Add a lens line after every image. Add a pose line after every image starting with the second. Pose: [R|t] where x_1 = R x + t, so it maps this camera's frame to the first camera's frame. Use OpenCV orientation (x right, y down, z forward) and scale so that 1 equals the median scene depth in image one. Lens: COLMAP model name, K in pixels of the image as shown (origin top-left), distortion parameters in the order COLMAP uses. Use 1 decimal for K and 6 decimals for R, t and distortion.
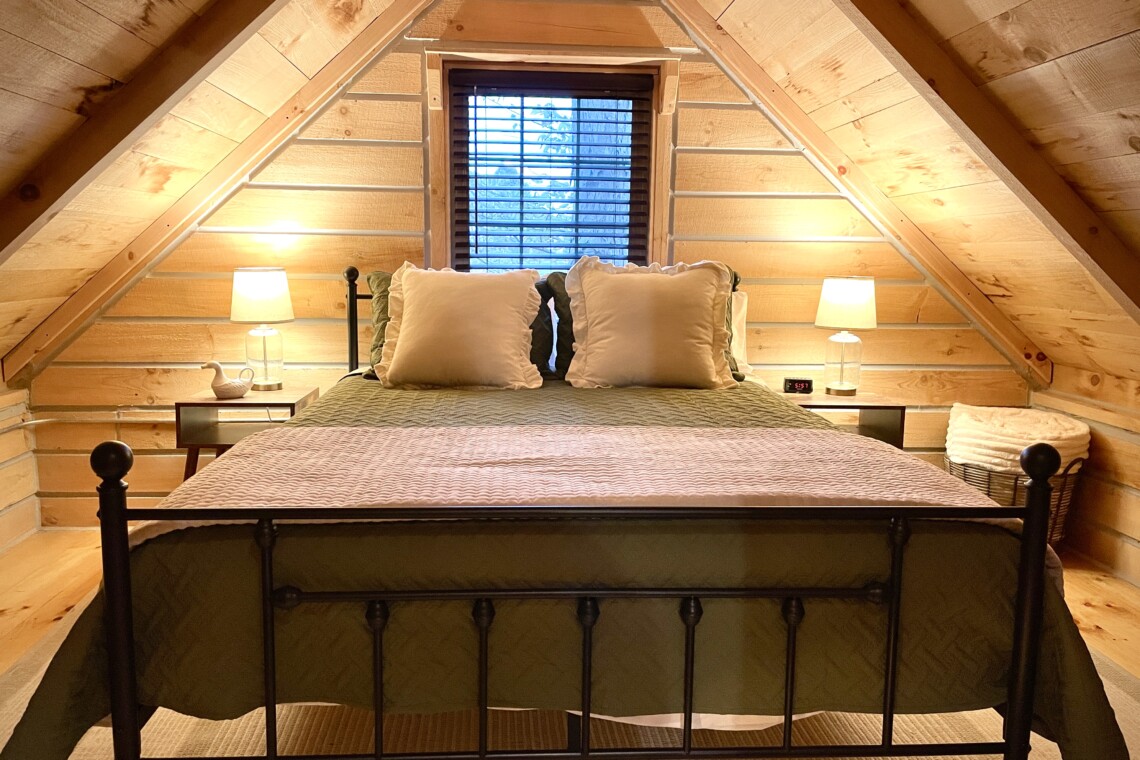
lens RADIAL K [[865.8, 0, 568.0], [0, 865.8, 370.5], [0, 0, 1]] dist [0.089964, -0.123448]
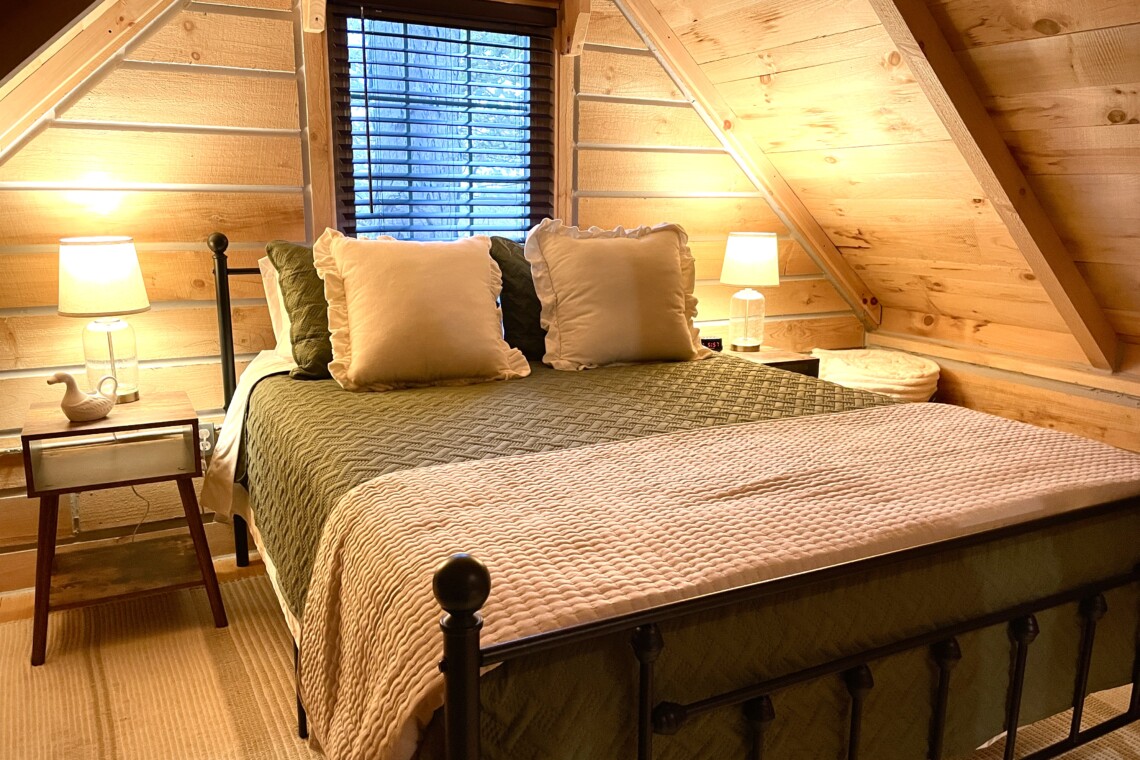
lens RADIAL K [[865.8, 0, 567.5], [0, 865.8, 379.1], [0, 0, 1]] dist [0.089964, -0.123448]
pose [[0.915657, -0.087342, 0.392358, -0.280563], [0.056014, 0.994309, 0.090619, -0.043251], [-0.398040, -0.060998, 0.915338, 0.152803]]
